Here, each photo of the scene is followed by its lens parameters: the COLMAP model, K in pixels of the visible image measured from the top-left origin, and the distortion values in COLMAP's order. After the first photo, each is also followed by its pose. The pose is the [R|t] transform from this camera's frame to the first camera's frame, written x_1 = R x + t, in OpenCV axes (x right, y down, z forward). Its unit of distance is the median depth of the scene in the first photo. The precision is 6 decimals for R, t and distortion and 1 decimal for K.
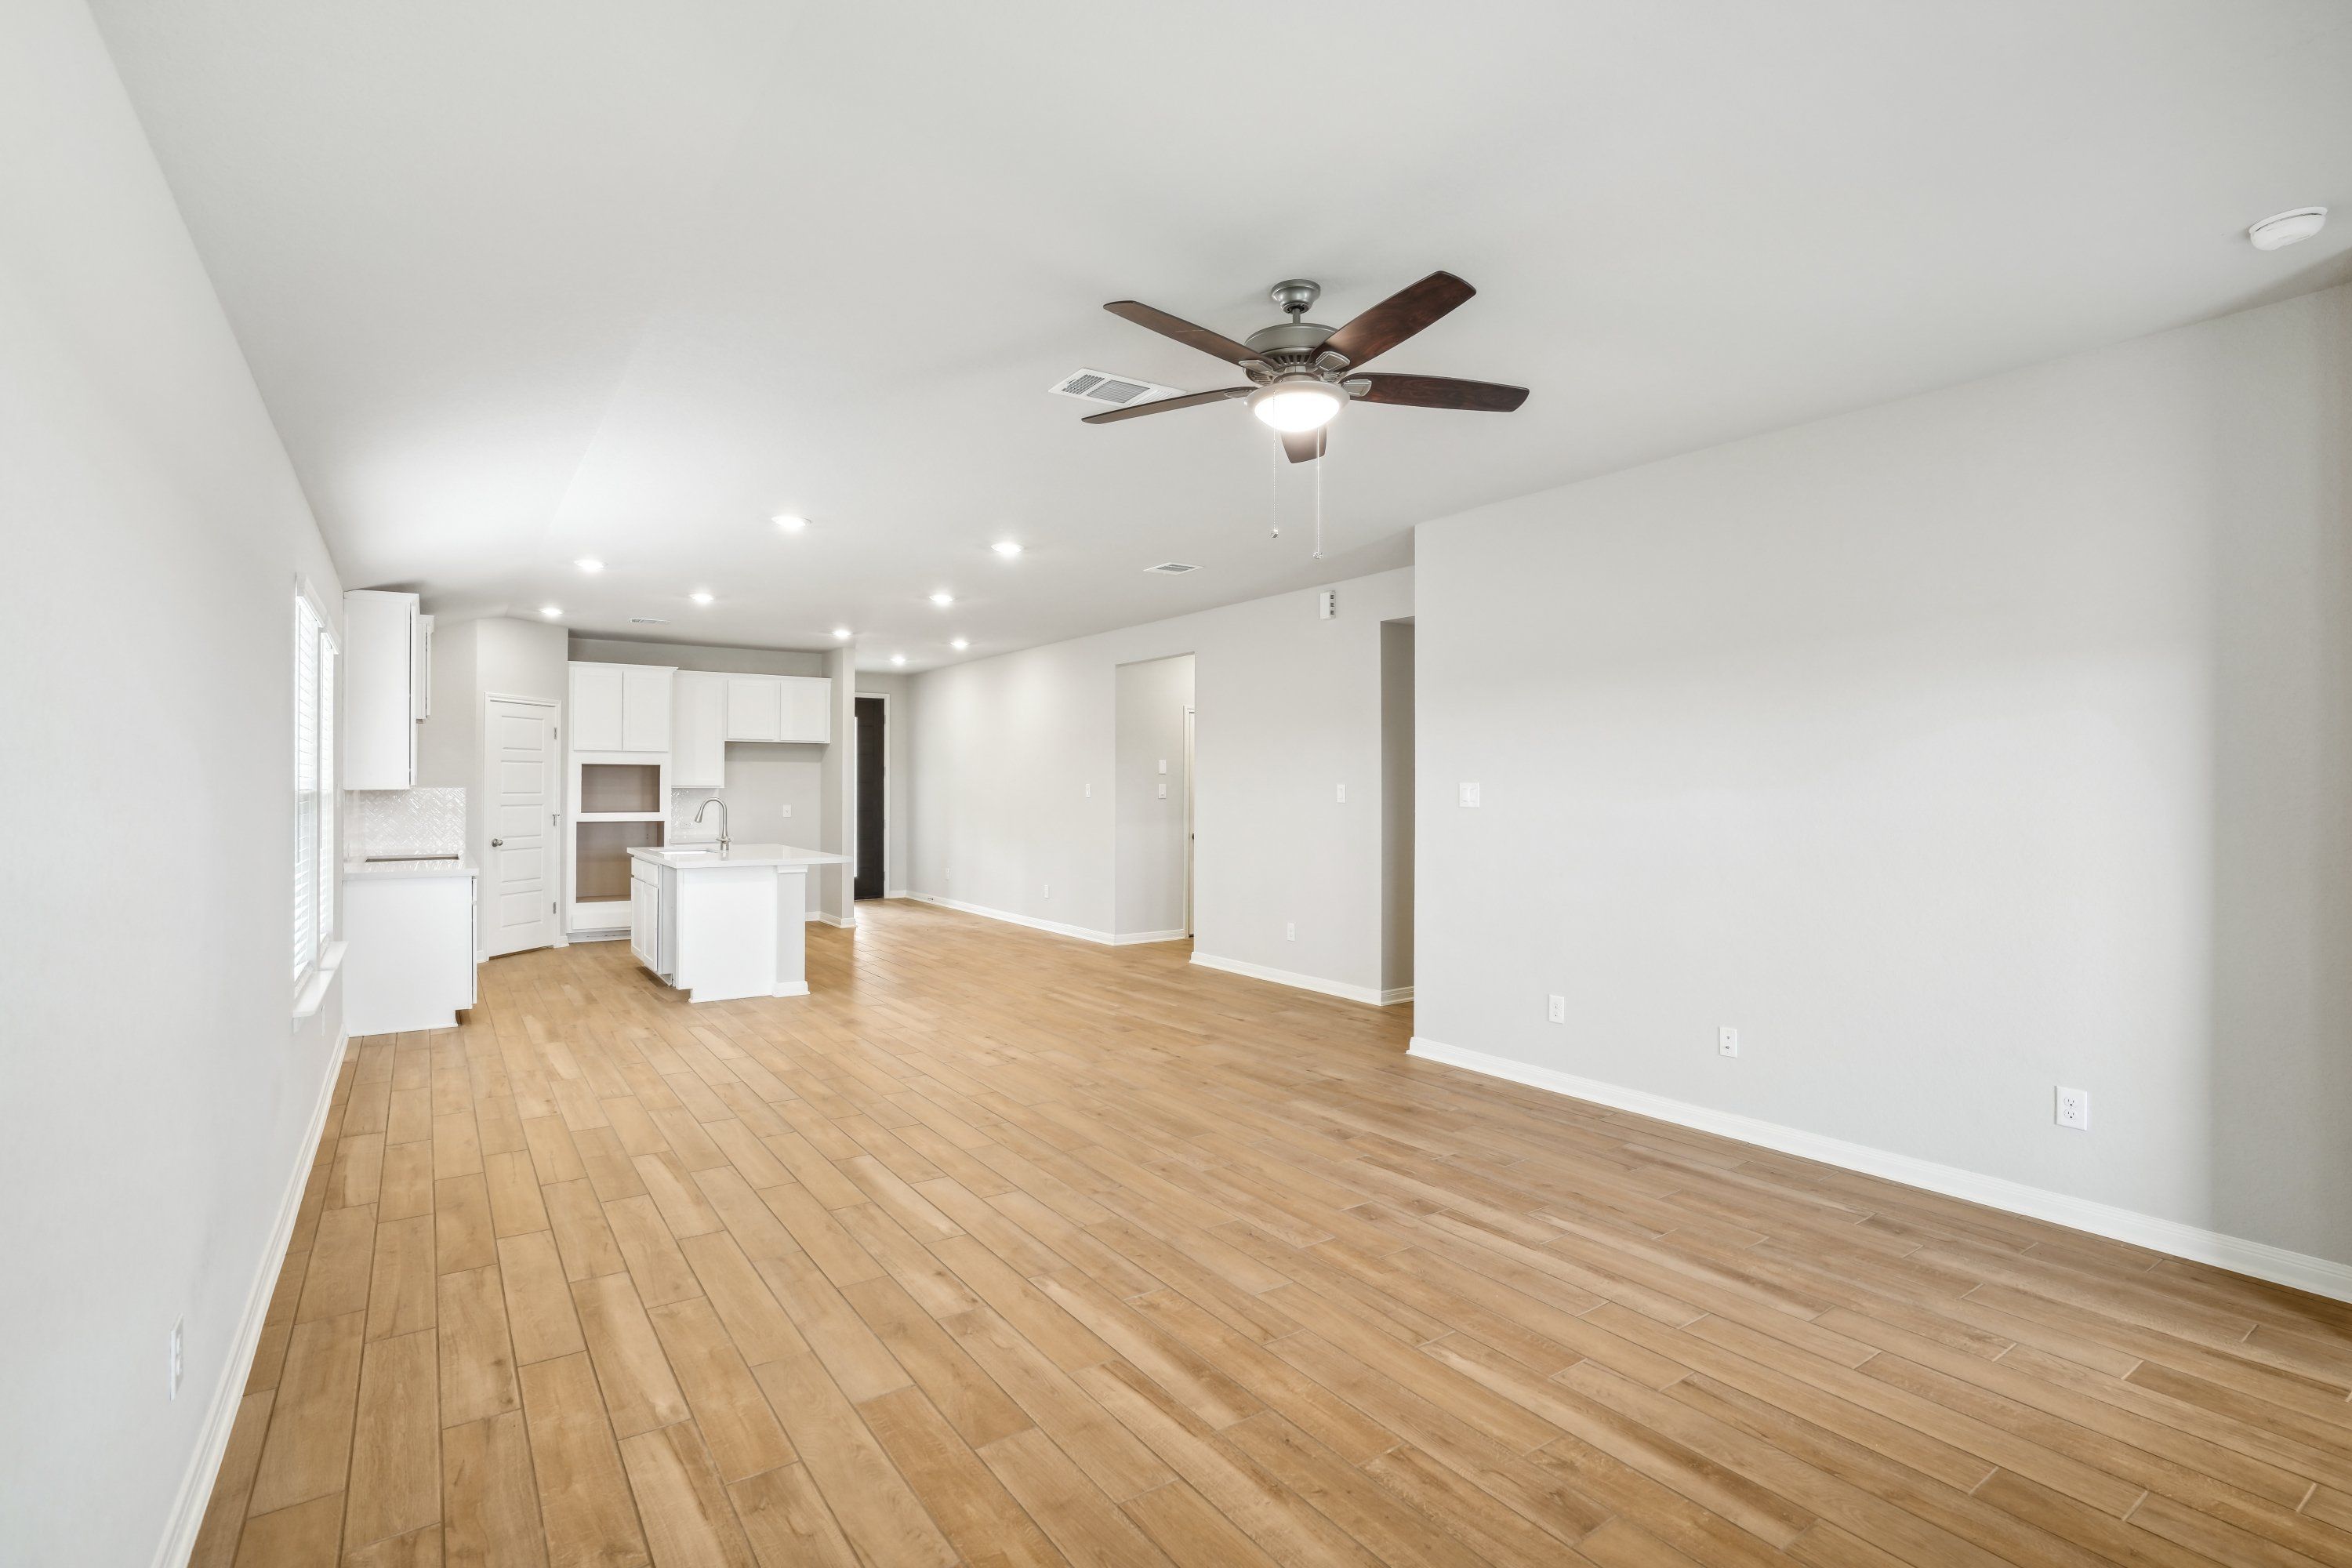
lens RADIAL K [[1121.5, 0, 1169.9], [0, 1121.5, 770.5], [0, 0, 1]] dist [-0.028674, 0.000839]
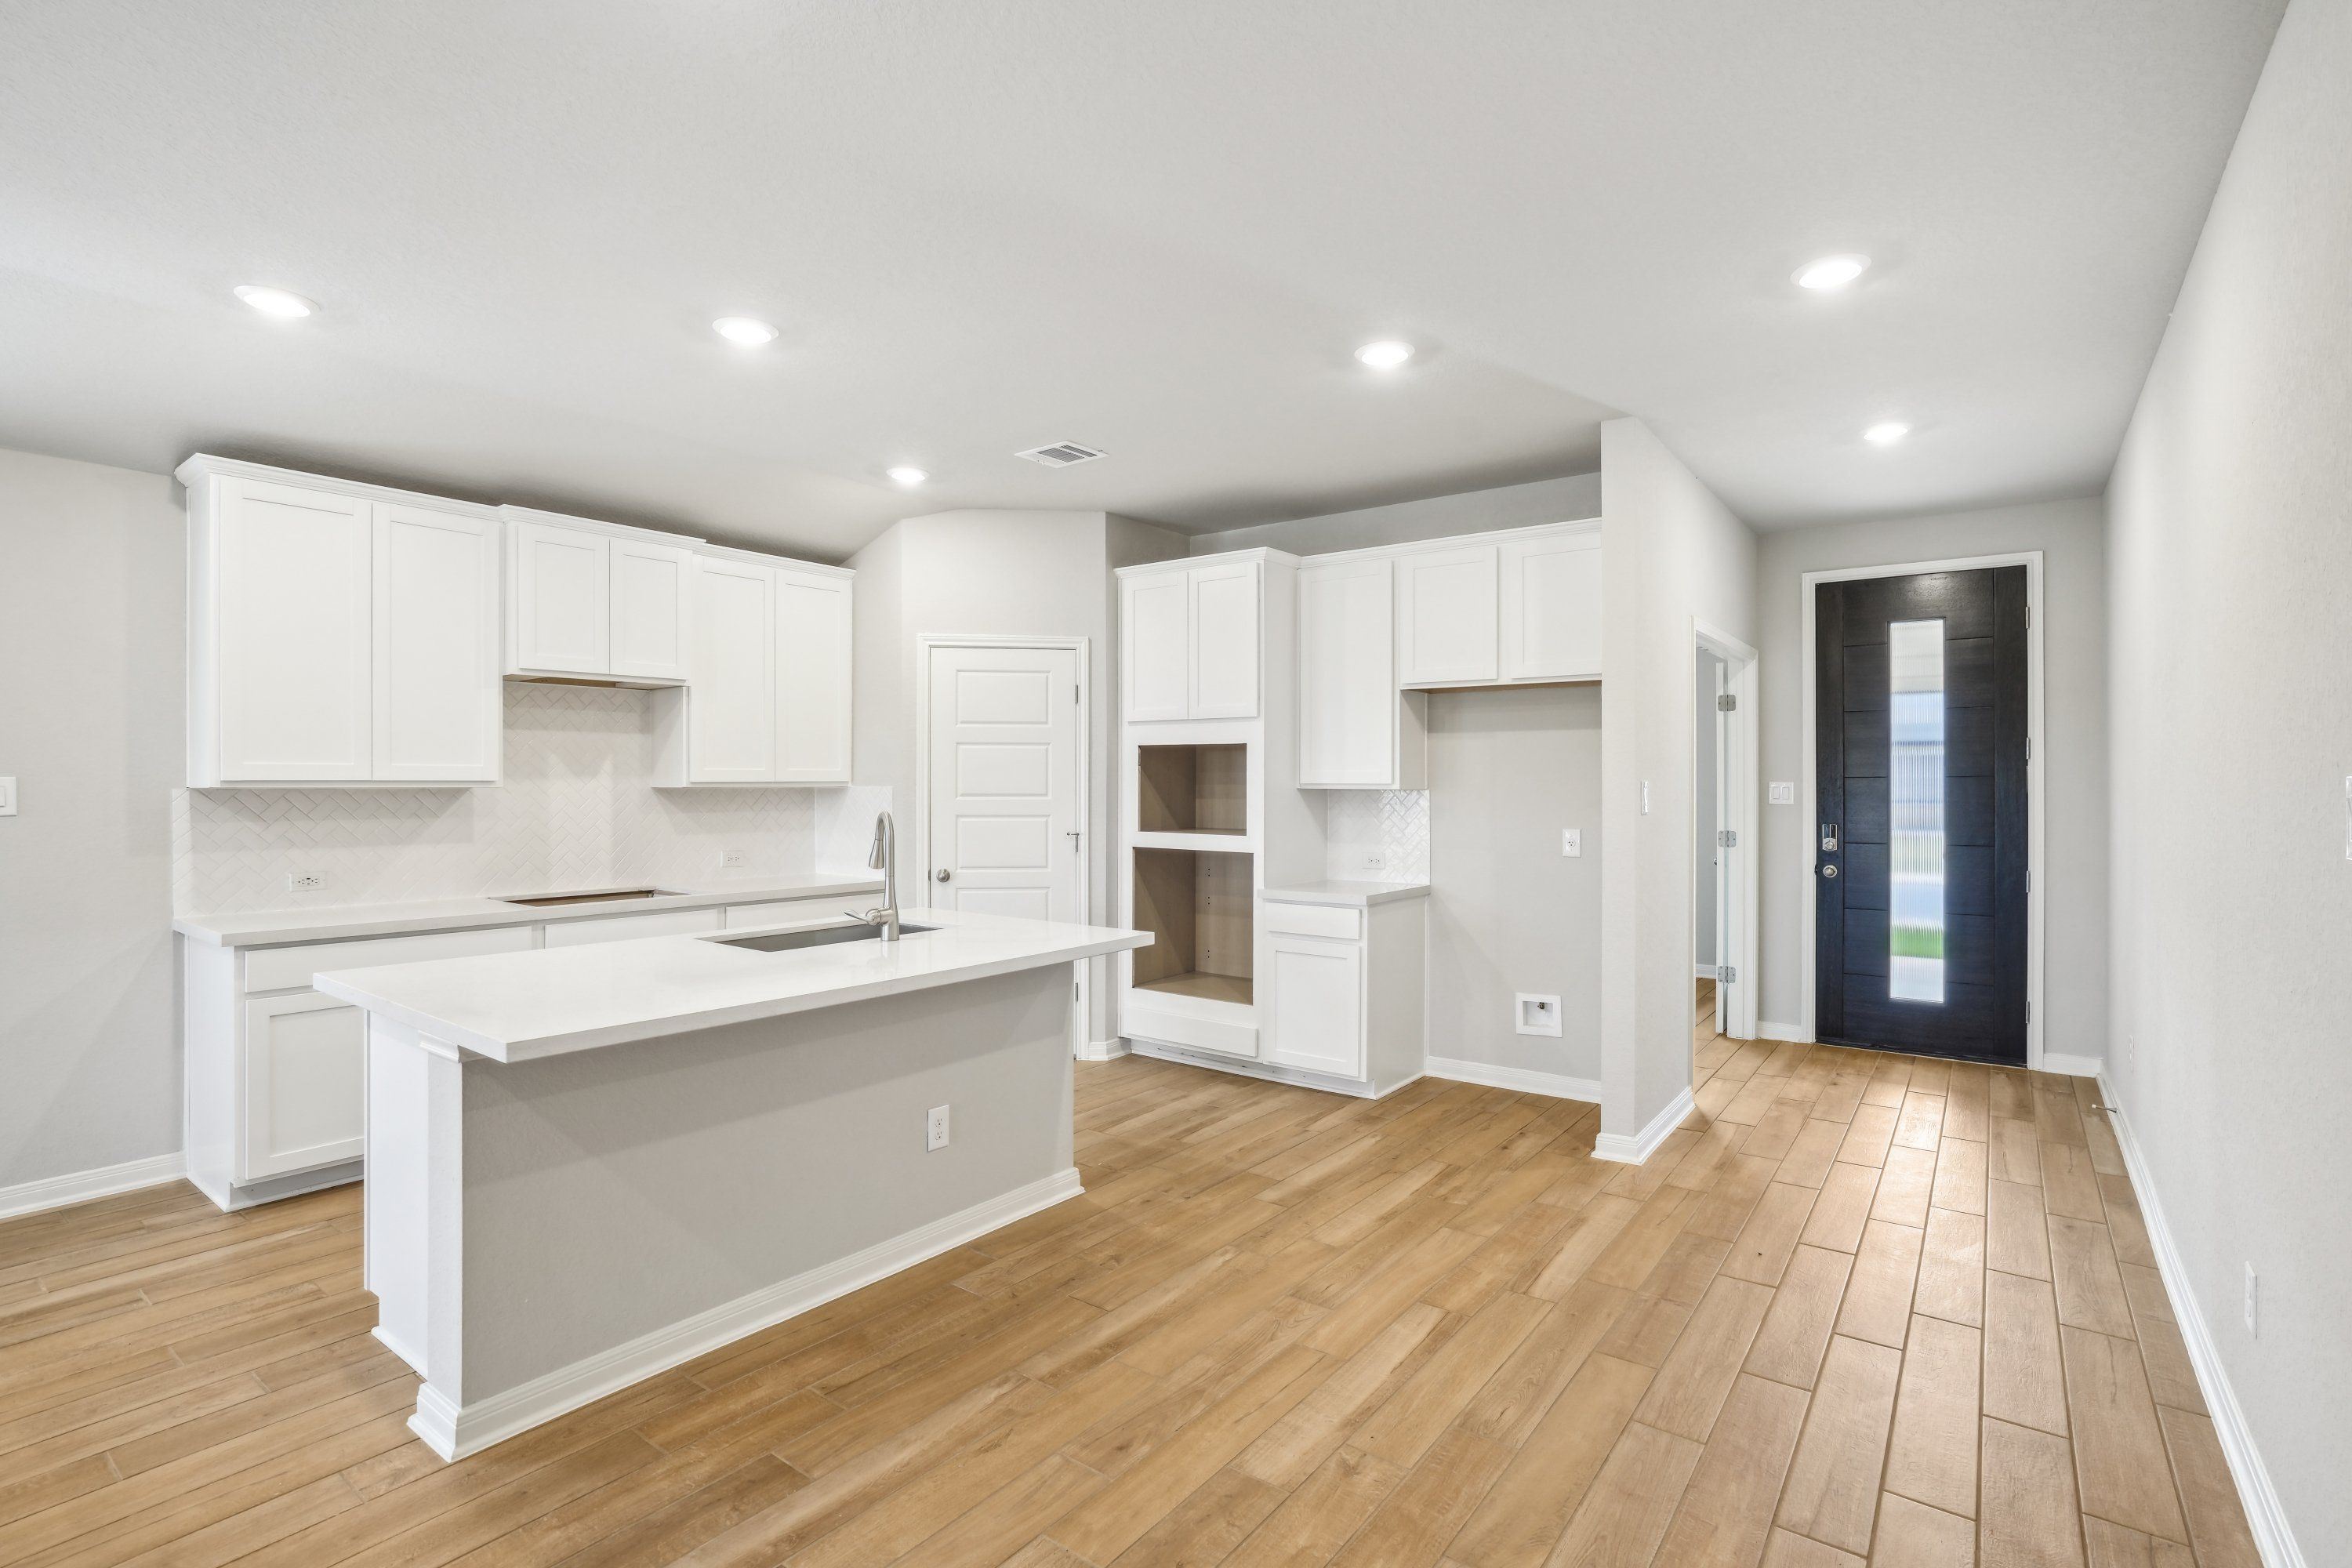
lens RADIAL K [[1128.9, 0, 1198.2], [0, 1128.9, 782.9], [0, 0, 1]] dist [-0.034799, 0.000285]
pose [[0.333413, -0.003009, -0.942776, 0.027214], [0.011715, 0.999931, 0.000952, 0.014193], [0.942708, -0.011362, 0.333425, 0.928019]]
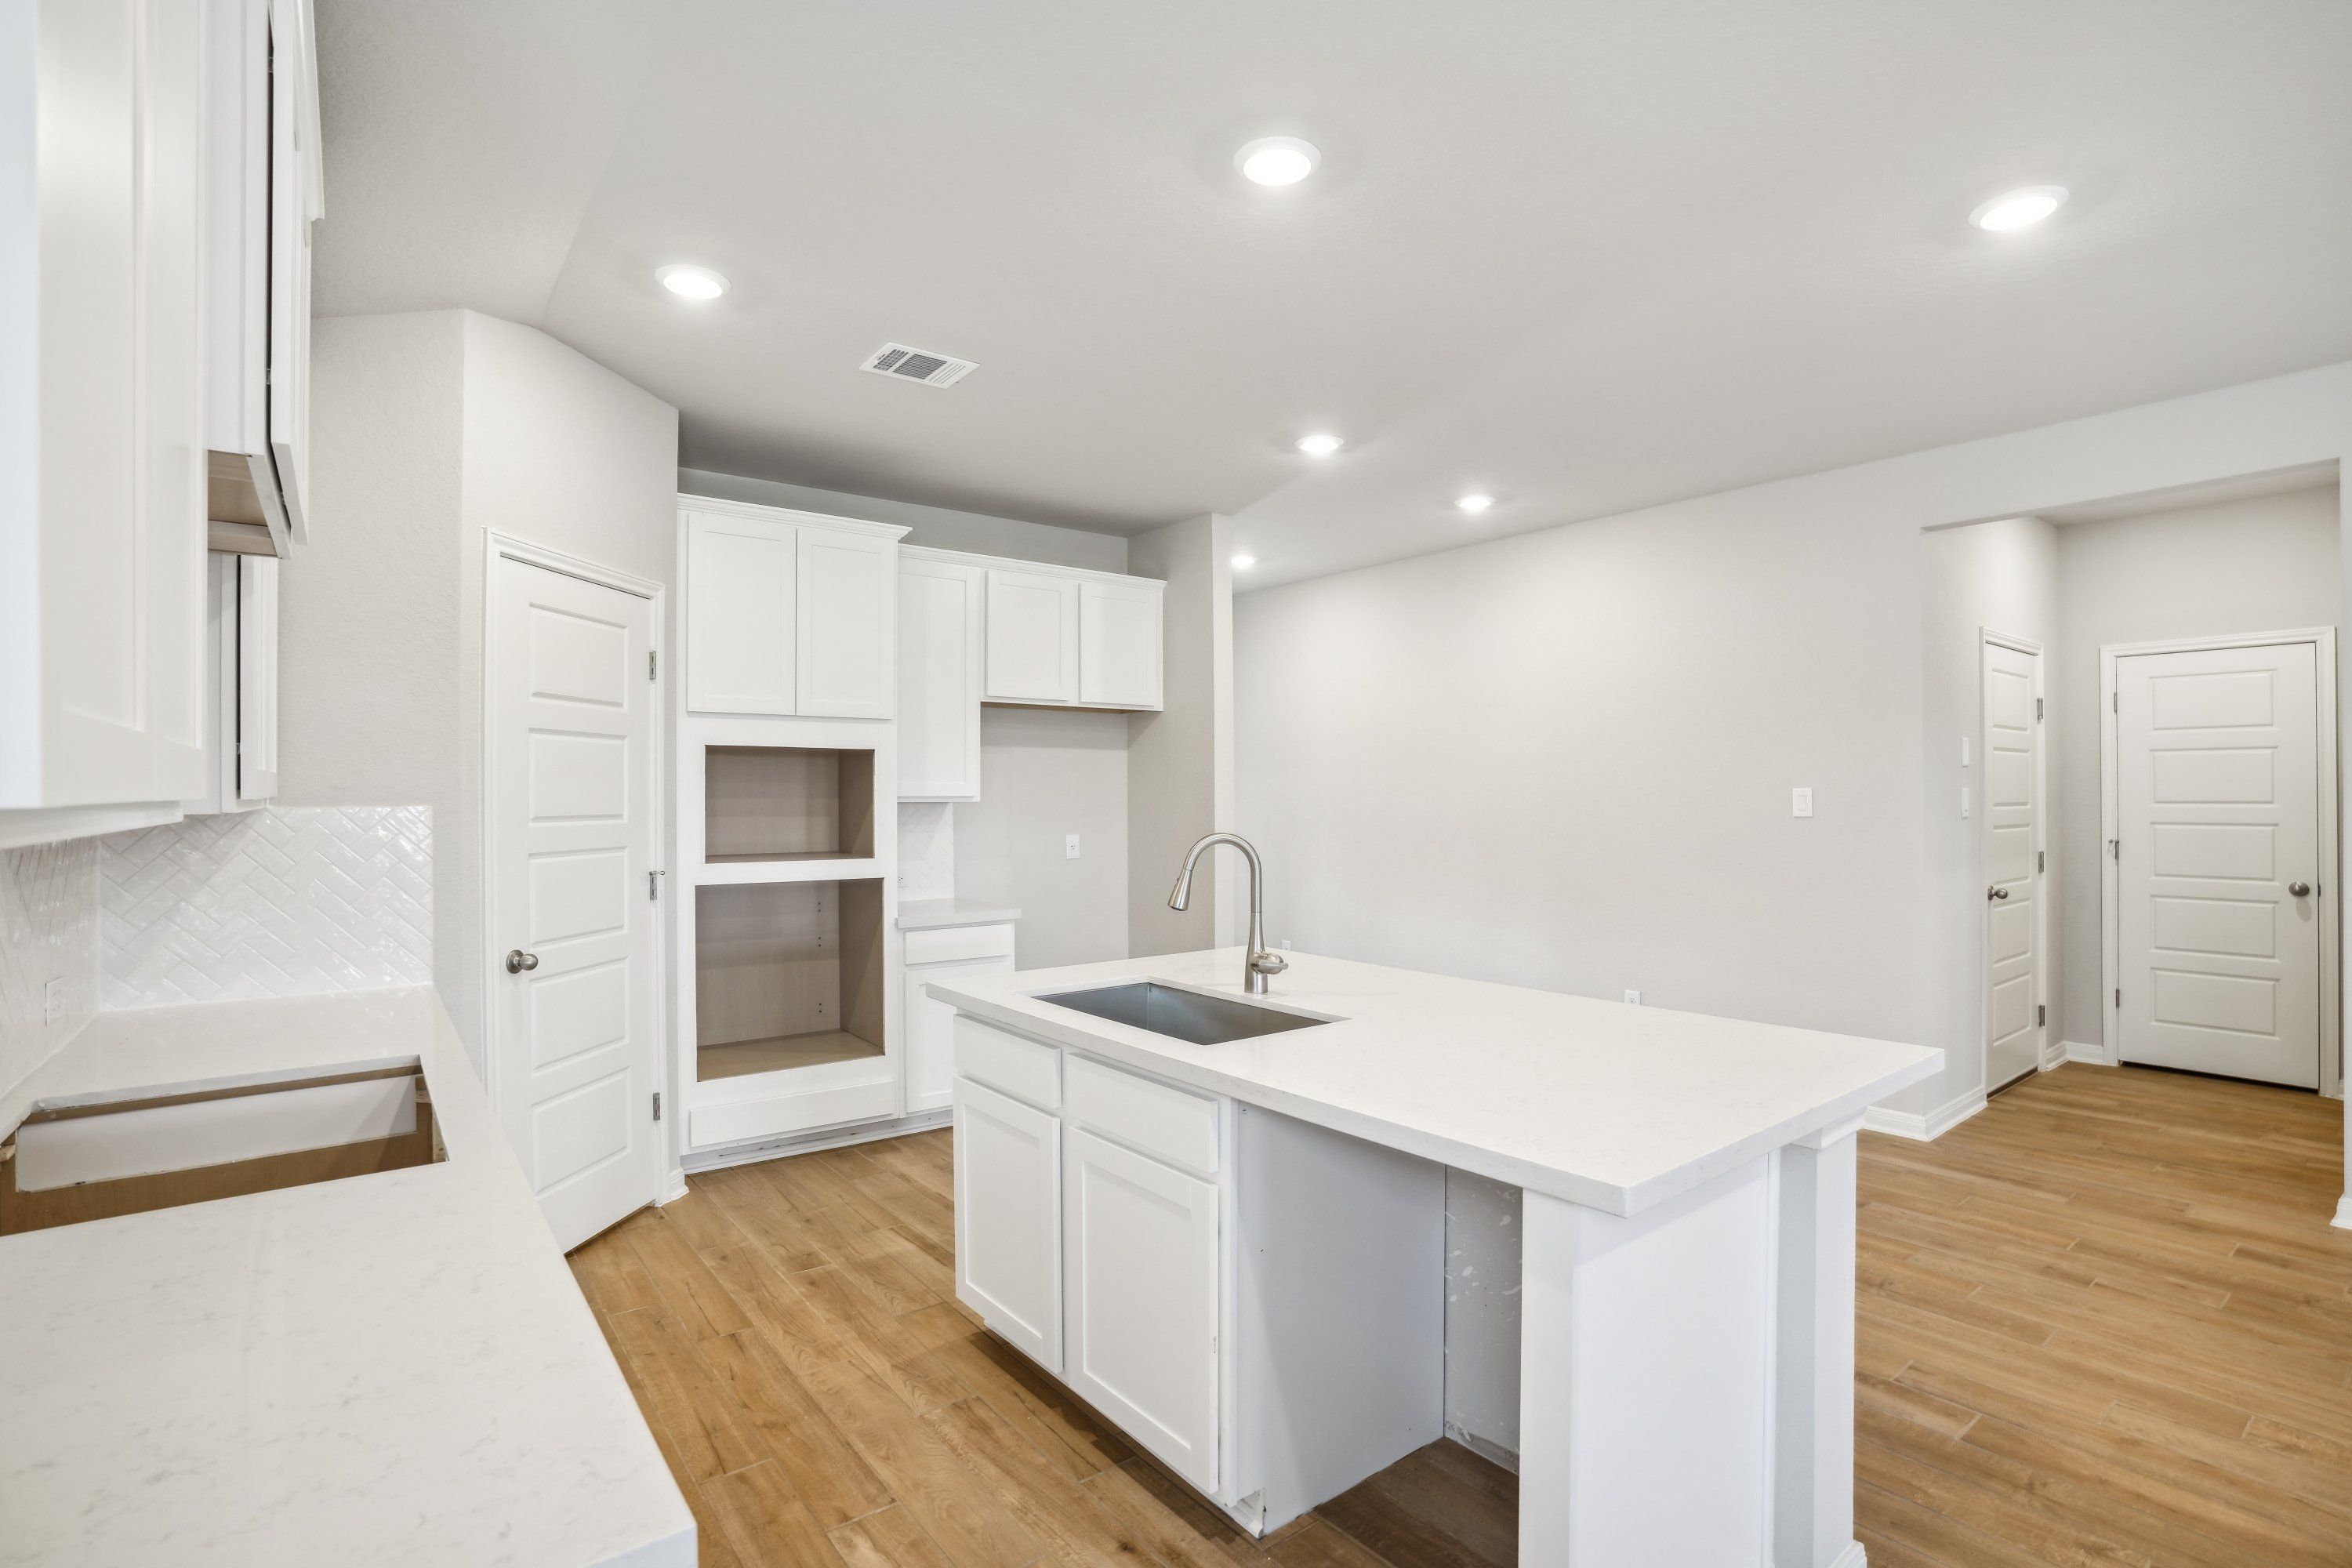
lens RADIAL K [[1109.3, 0, 1176.0], [0, 1109.3, 784.0], [0, 0, 1]] dist [-0.070842, 0.027171]
pose [[0.997789, -0.004962, 0.066270, -0.424271], [0.004751, 0.999983, 0.003351, 0.008776], [-0.066285, -0.003028, 0.997796, 0.647909]]
